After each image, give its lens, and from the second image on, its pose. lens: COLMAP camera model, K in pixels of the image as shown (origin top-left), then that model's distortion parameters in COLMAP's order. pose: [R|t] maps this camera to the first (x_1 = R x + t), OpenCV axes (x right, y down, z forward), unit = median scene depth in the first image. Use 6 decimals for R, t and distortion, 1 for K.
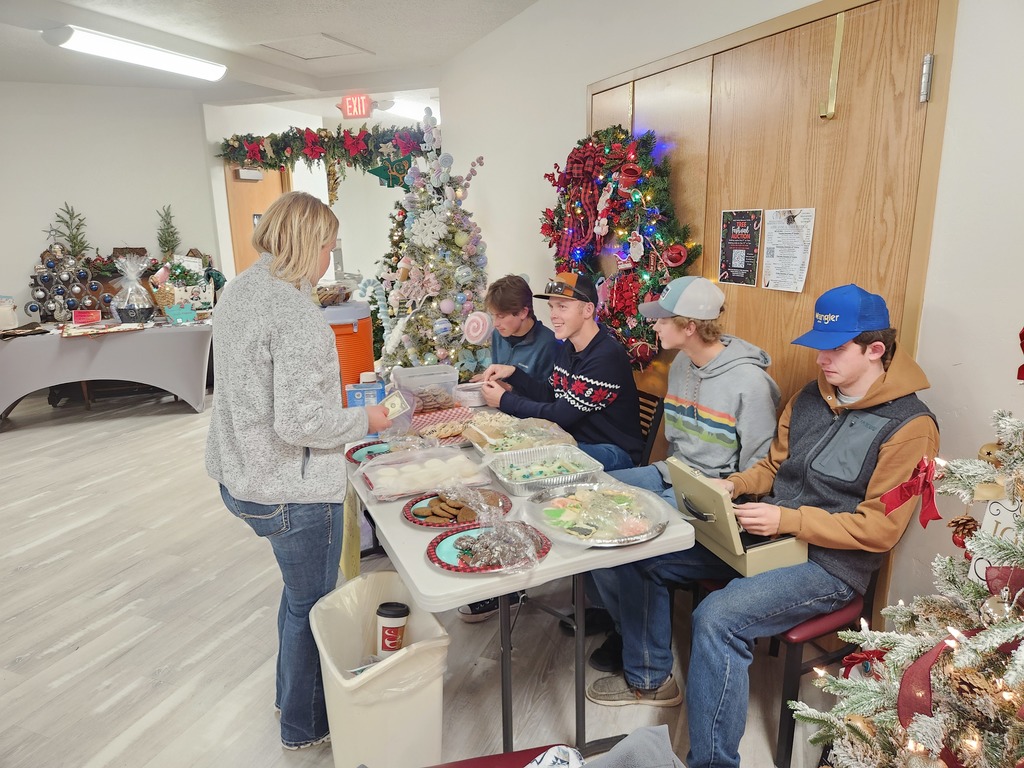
lens RADIAL K [[695.5, 0, 509.5], [0, 695.5, 387.6], [0, 0, 1]] dist [0.068435, -0.063754]
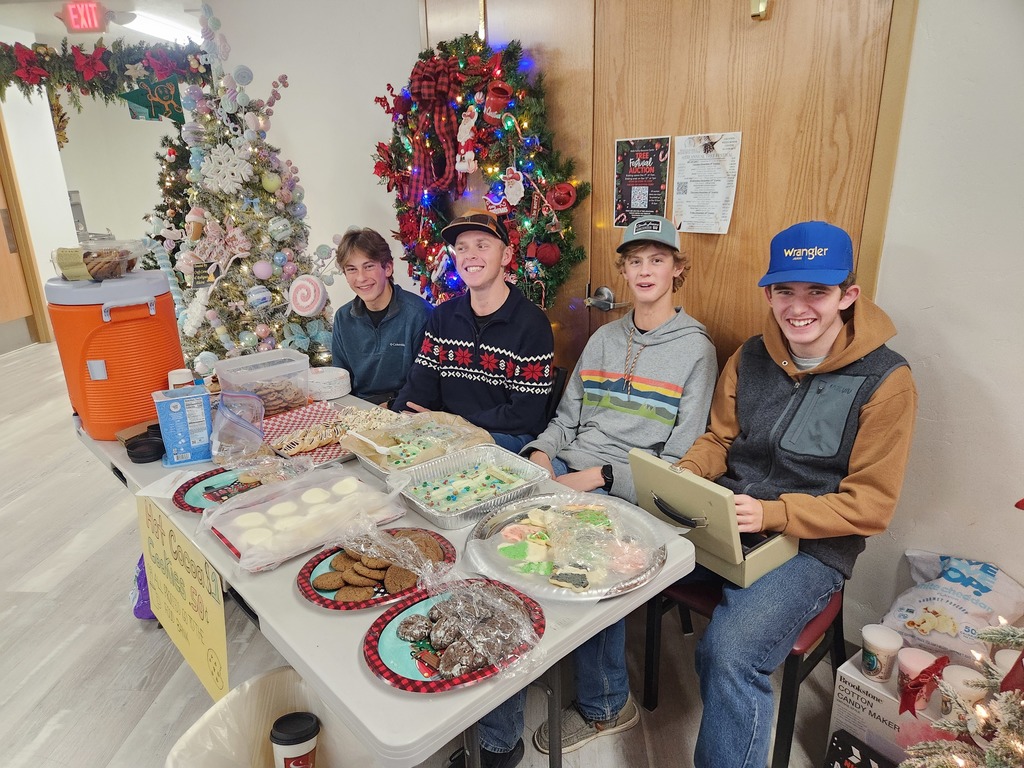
lens RADIAL K [[695.5, 0, 504.9], [0, 695.5, 398.0], [0, 0, 1]] dist [0.068435, -0.063754]
pose [[0.953914, -0.103576, 0.281637, -0.093140], [0.081093, 0.992600, 0.090378, -0.031902], [-0.288914, -0.063374, 0.955255, 0.218232]]
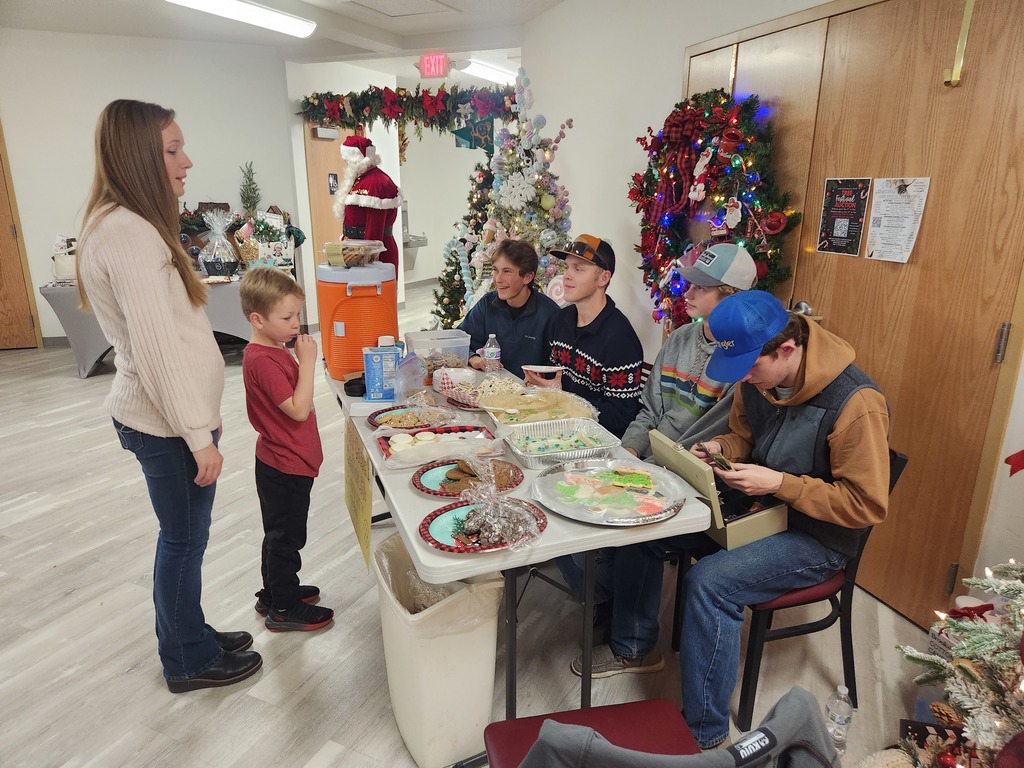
lens RADIAL K [[695.5, 0, 508.3], [0, 695.5, 396.7], [0, 0, 1]] dist [0.068435, -0.063754]
pose [[0.996951, 0.045642, -0.063285, -0.068868], [-0.041942, 0.997400, 0.058604, 0.016085], [0.065796, -0.055771, 0.996273, -0.039688]]
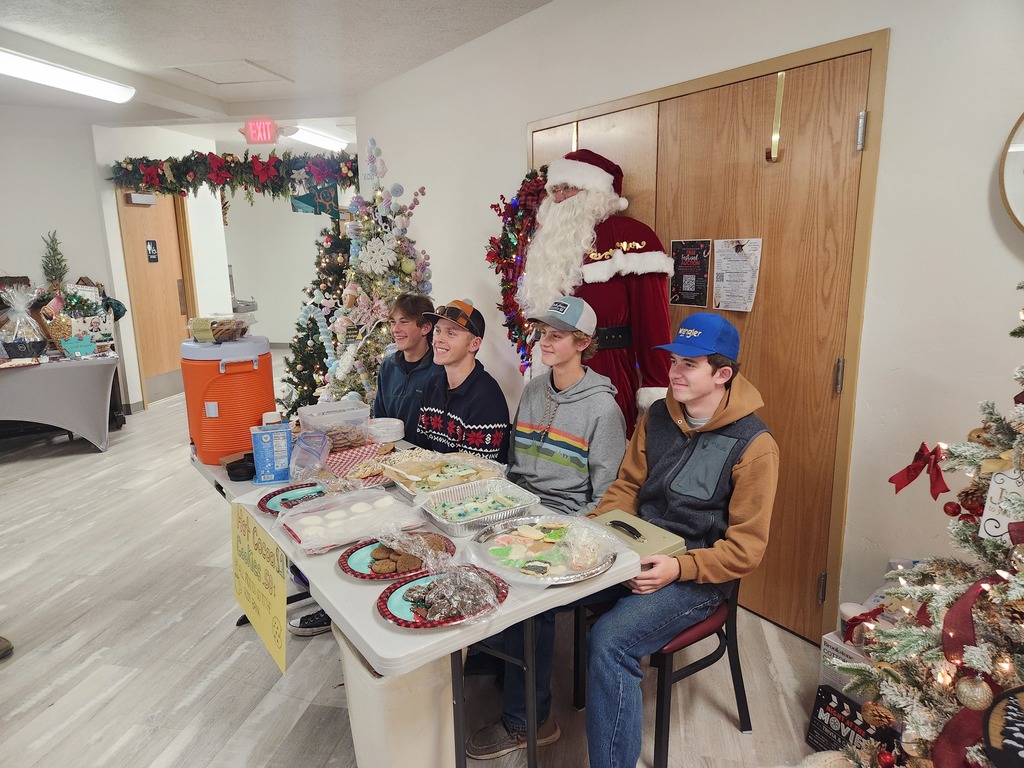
lens RADIAL K [[695.5, 0, 508.2], [0, 695.5, 388.8], [0, 0, 1]] dist [0.068435, -0.063754]
pose [[0.983891, -0.036118, 0.175083, -0.155505], [0.041904, 0.998687, -0.029464, 0.004956], [-0.173789, 0.036326, 0.984113, -0.037099]]
